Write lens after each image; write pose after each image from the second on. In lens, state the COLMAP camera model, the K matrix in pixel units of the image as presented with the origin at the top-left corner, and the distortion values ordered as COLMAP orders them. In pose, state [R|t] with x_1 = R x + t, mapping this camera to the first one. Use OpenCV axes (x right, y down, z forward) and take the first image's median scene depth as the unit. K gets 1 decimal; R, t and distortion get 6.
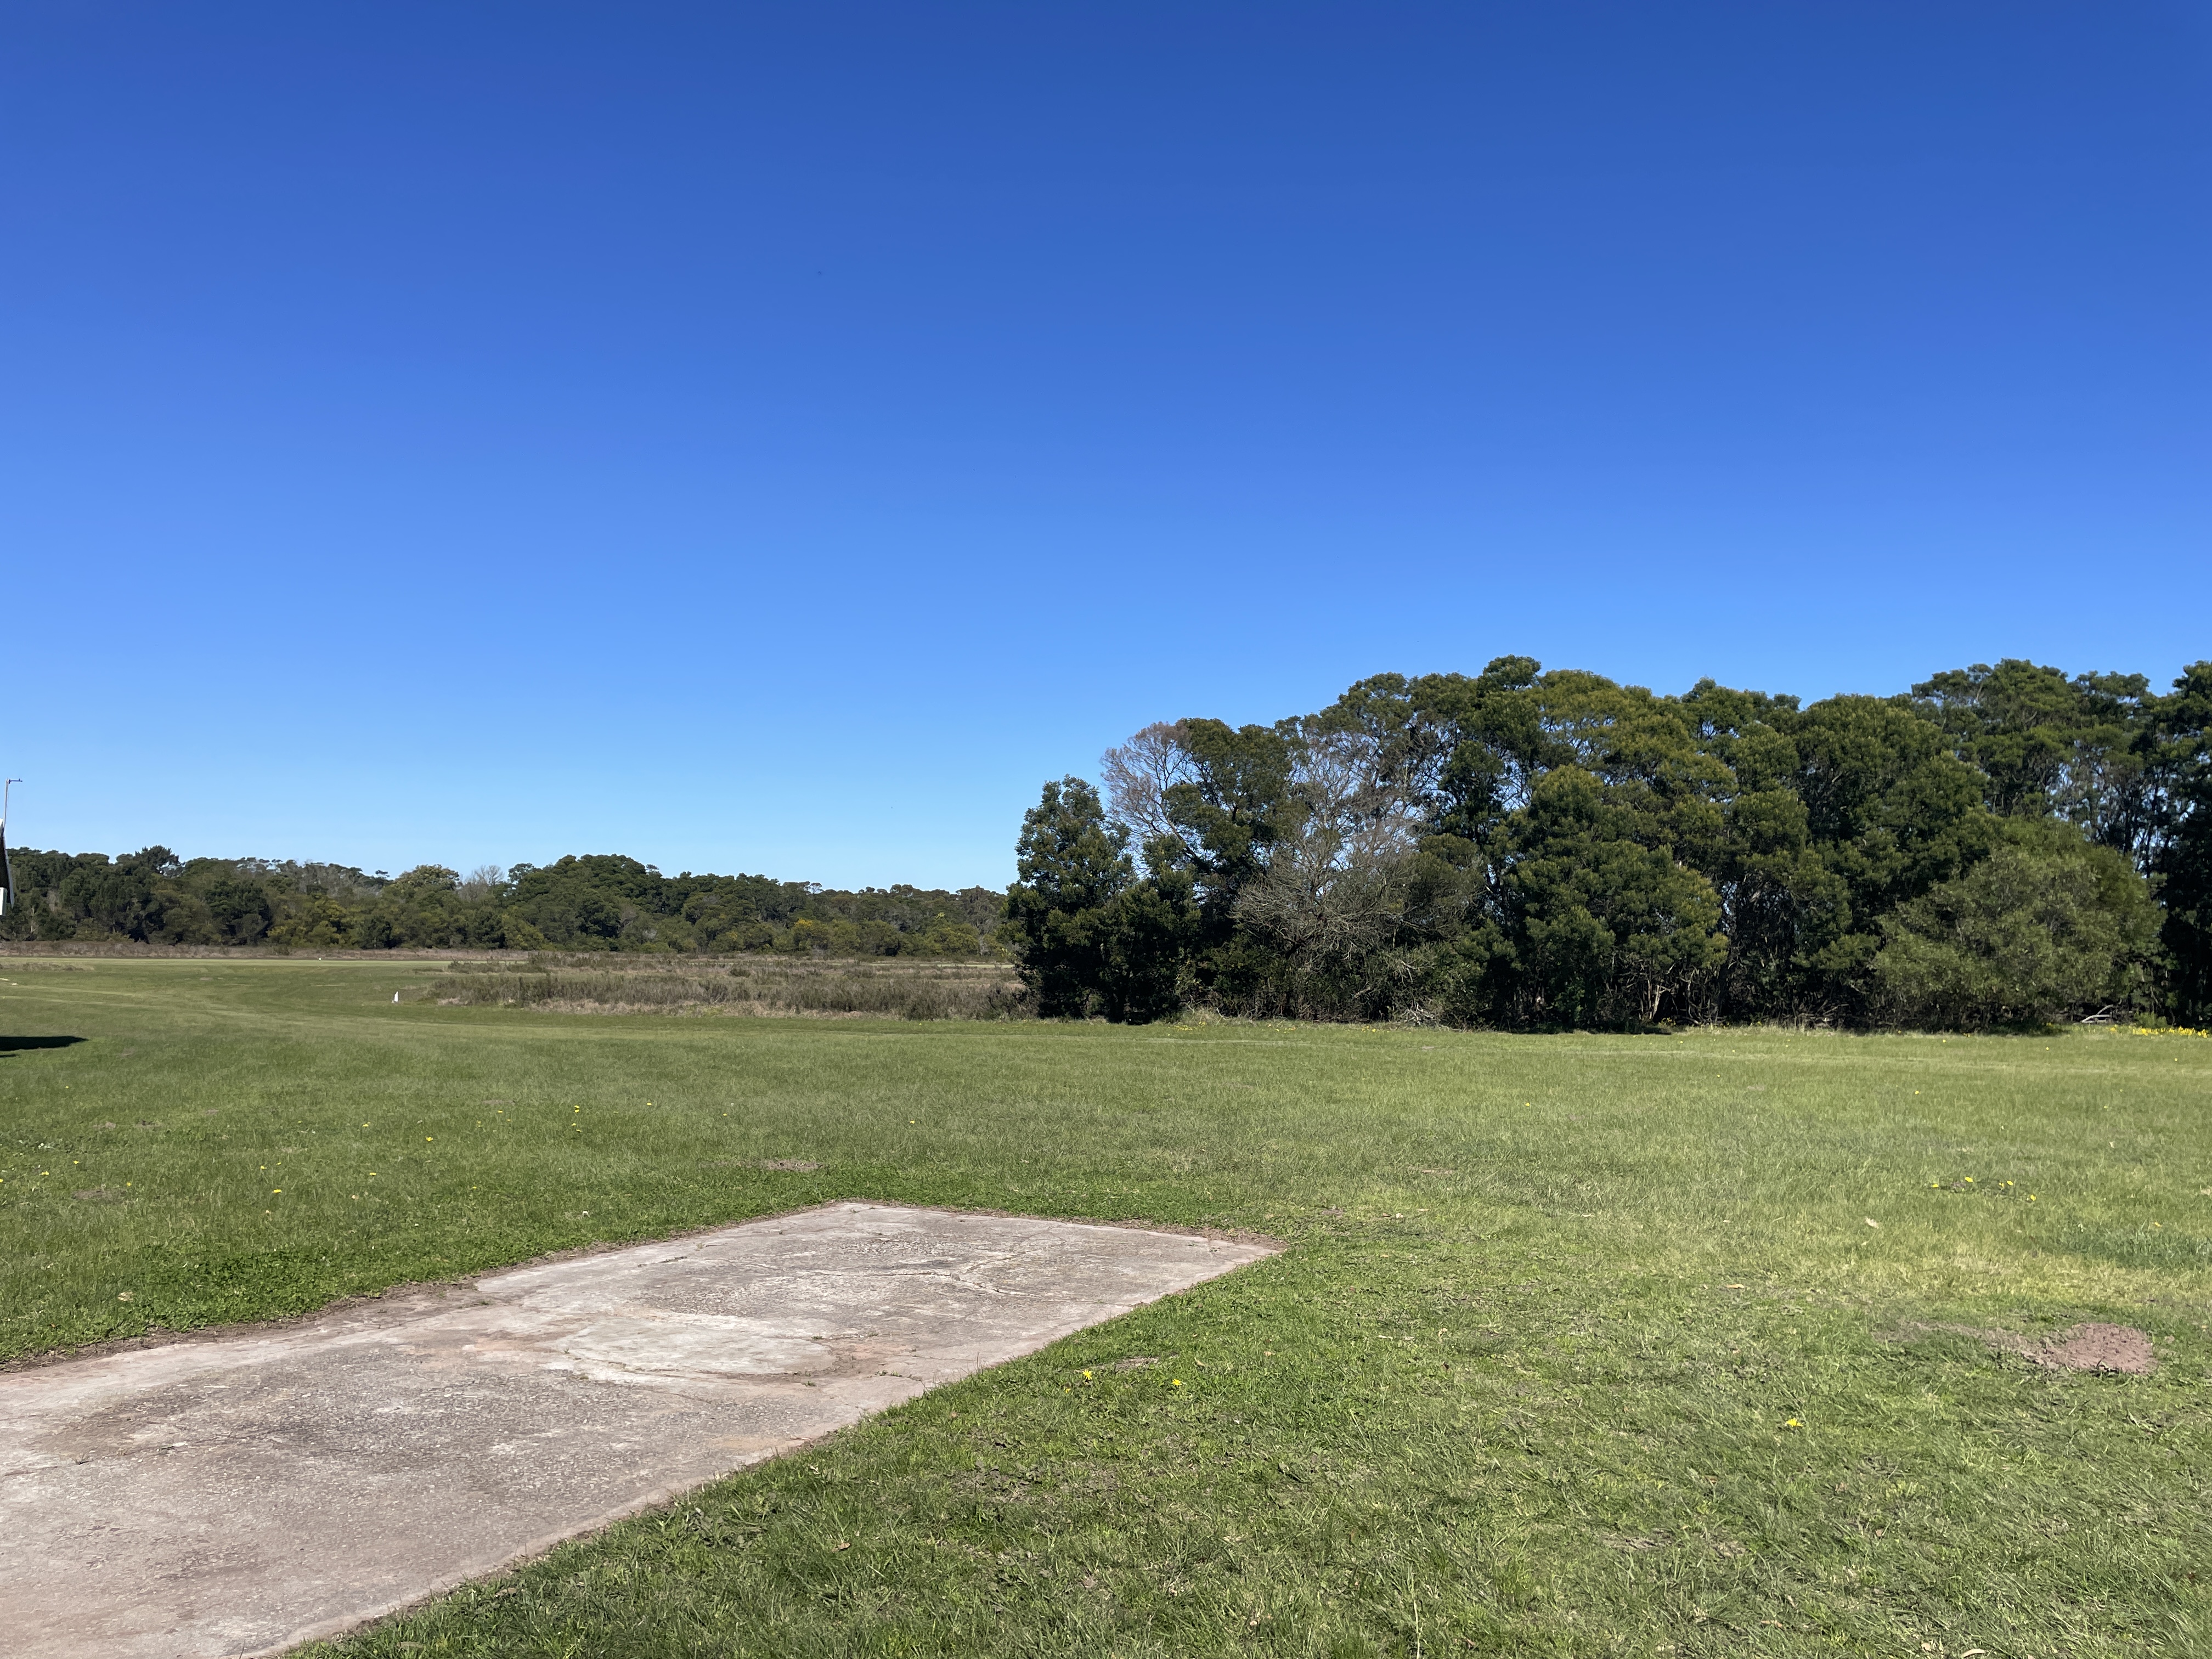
lens RADIAL K [[1608.3, 0, 1152.5], [0, 1608.3, 822.7], [0, 0, 1]] dist [0.004947, -0.001984]
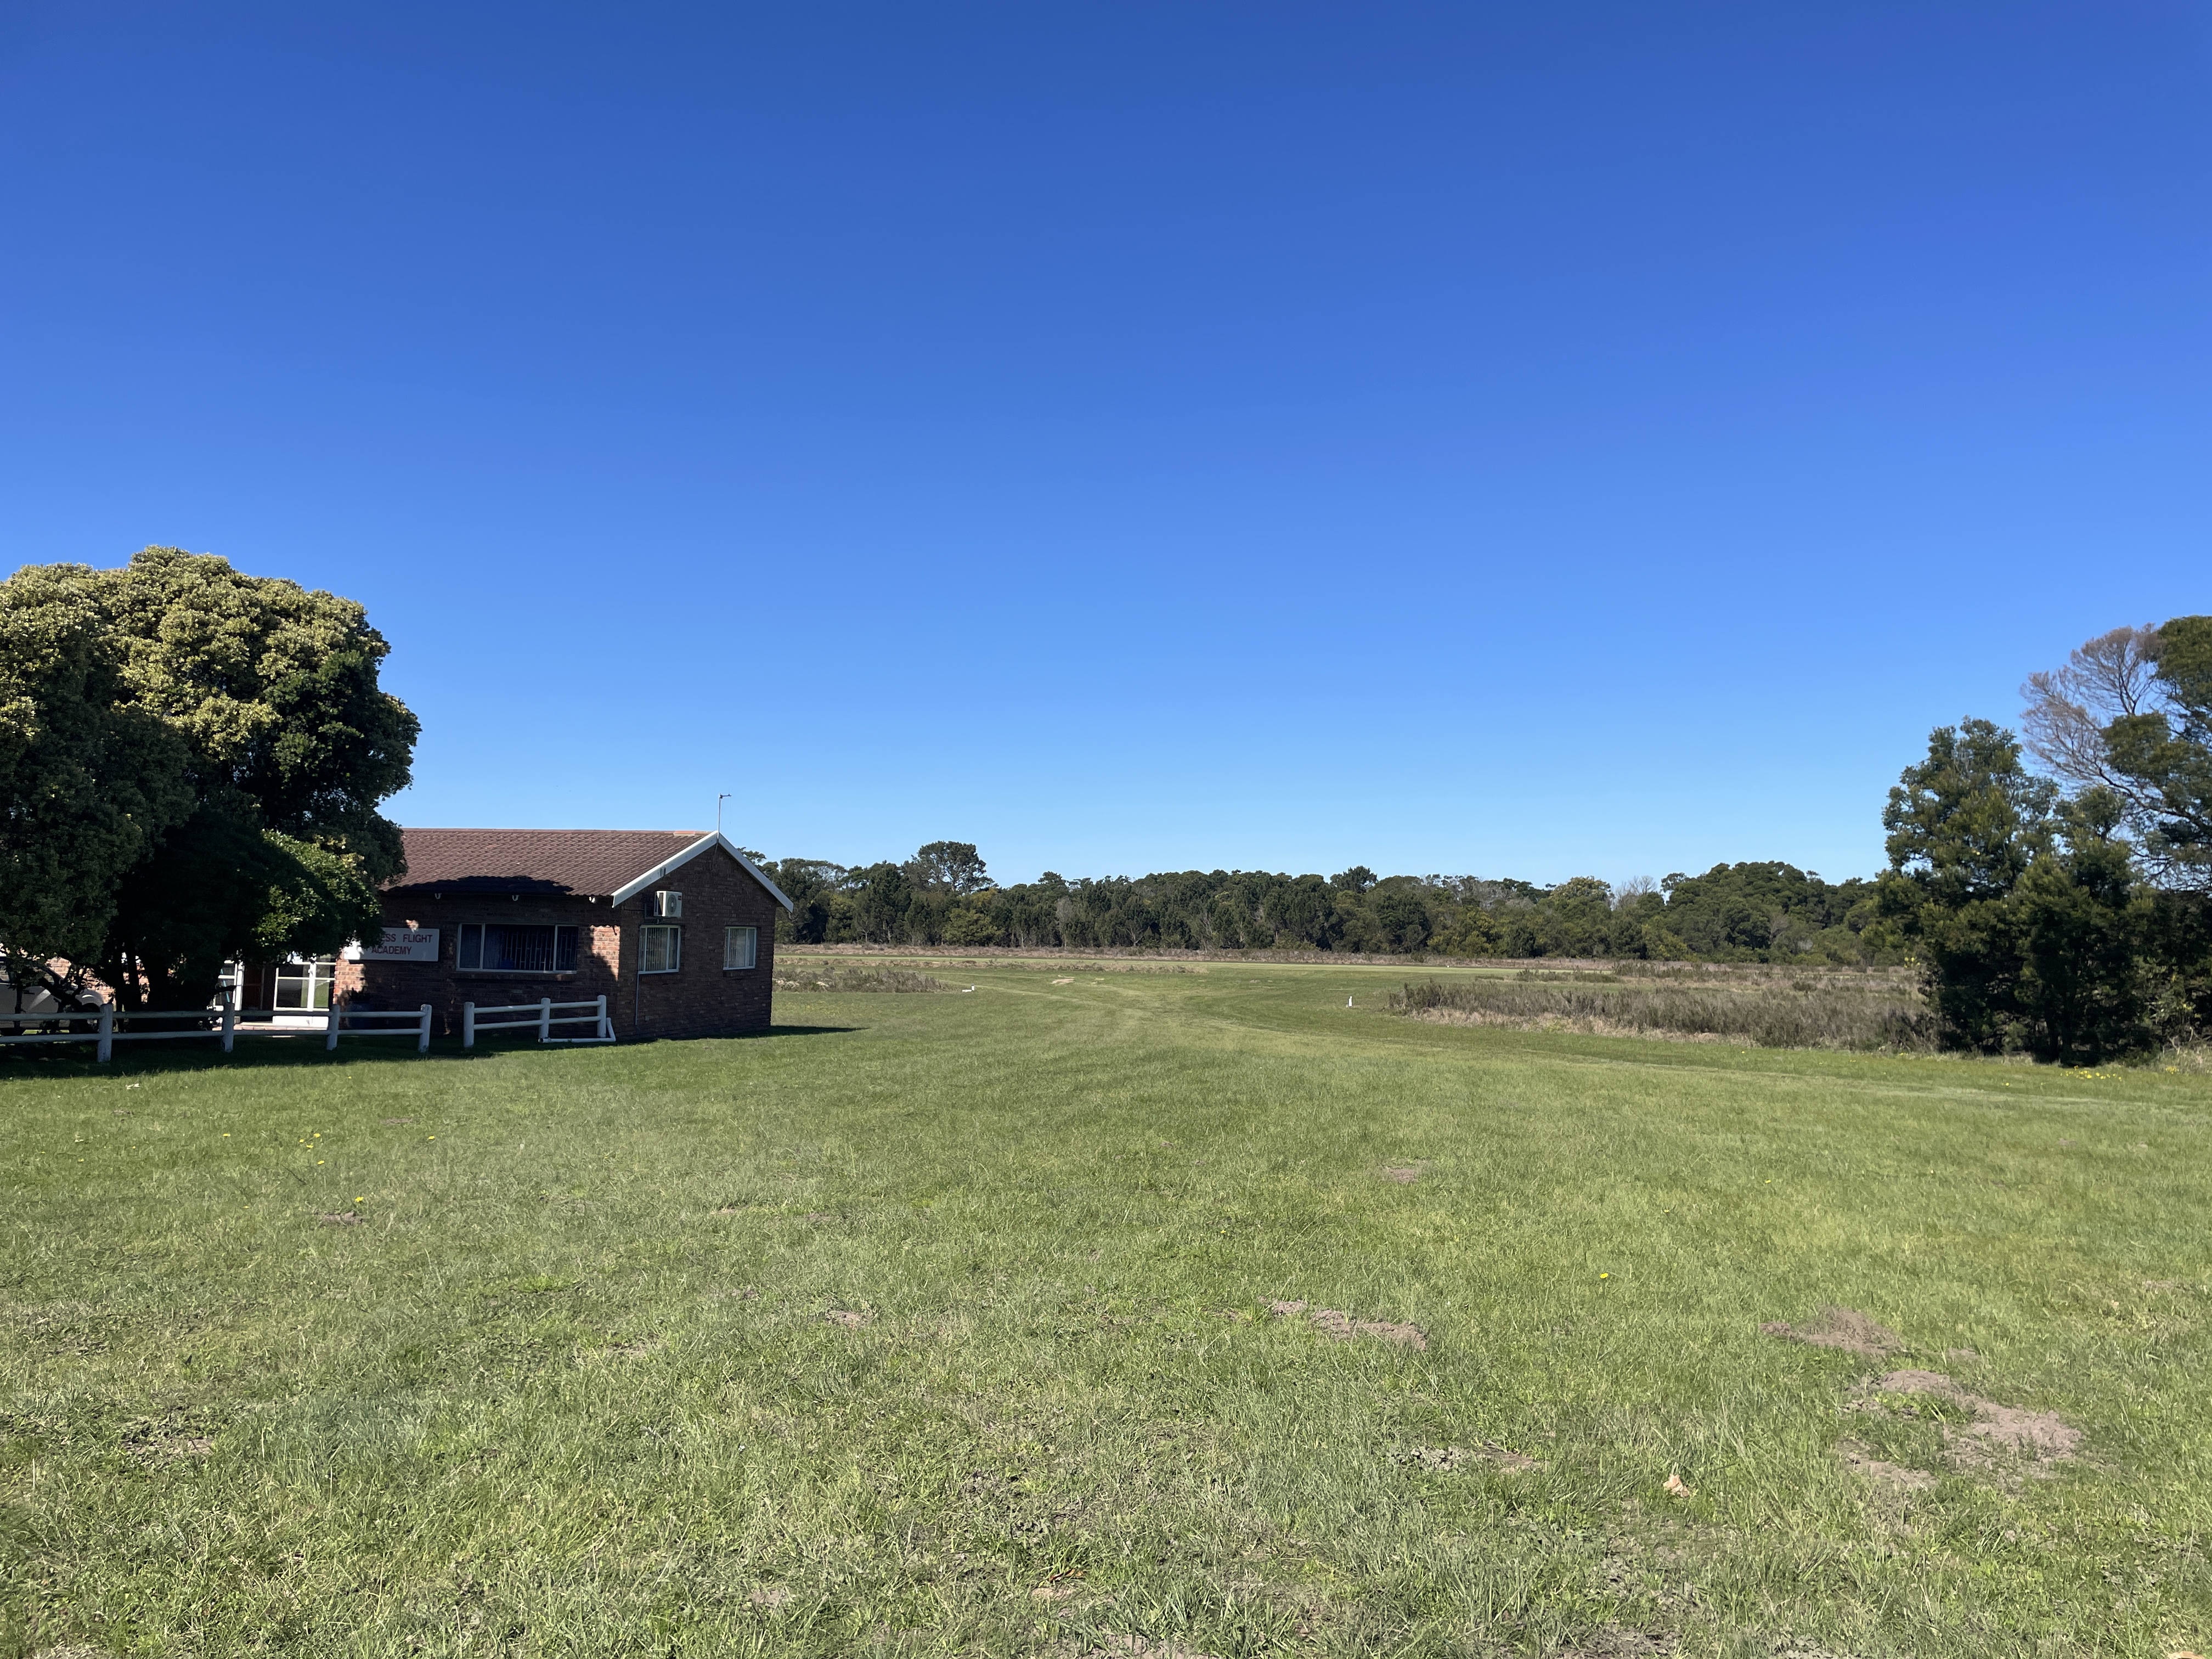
lens RADIAL K [[1608.3, 0, 1152.5], [0, 1608.3, 822.7], [0, 0, 1]] dist [0.004947, -0.001984]
pose [[0.735183, -0.048777, -0.676111, 0.163689], [0.043333, 0.998749, -0.024933, 0.019965], [0.676482, -0.010967, 0.736378, 0.217572]]
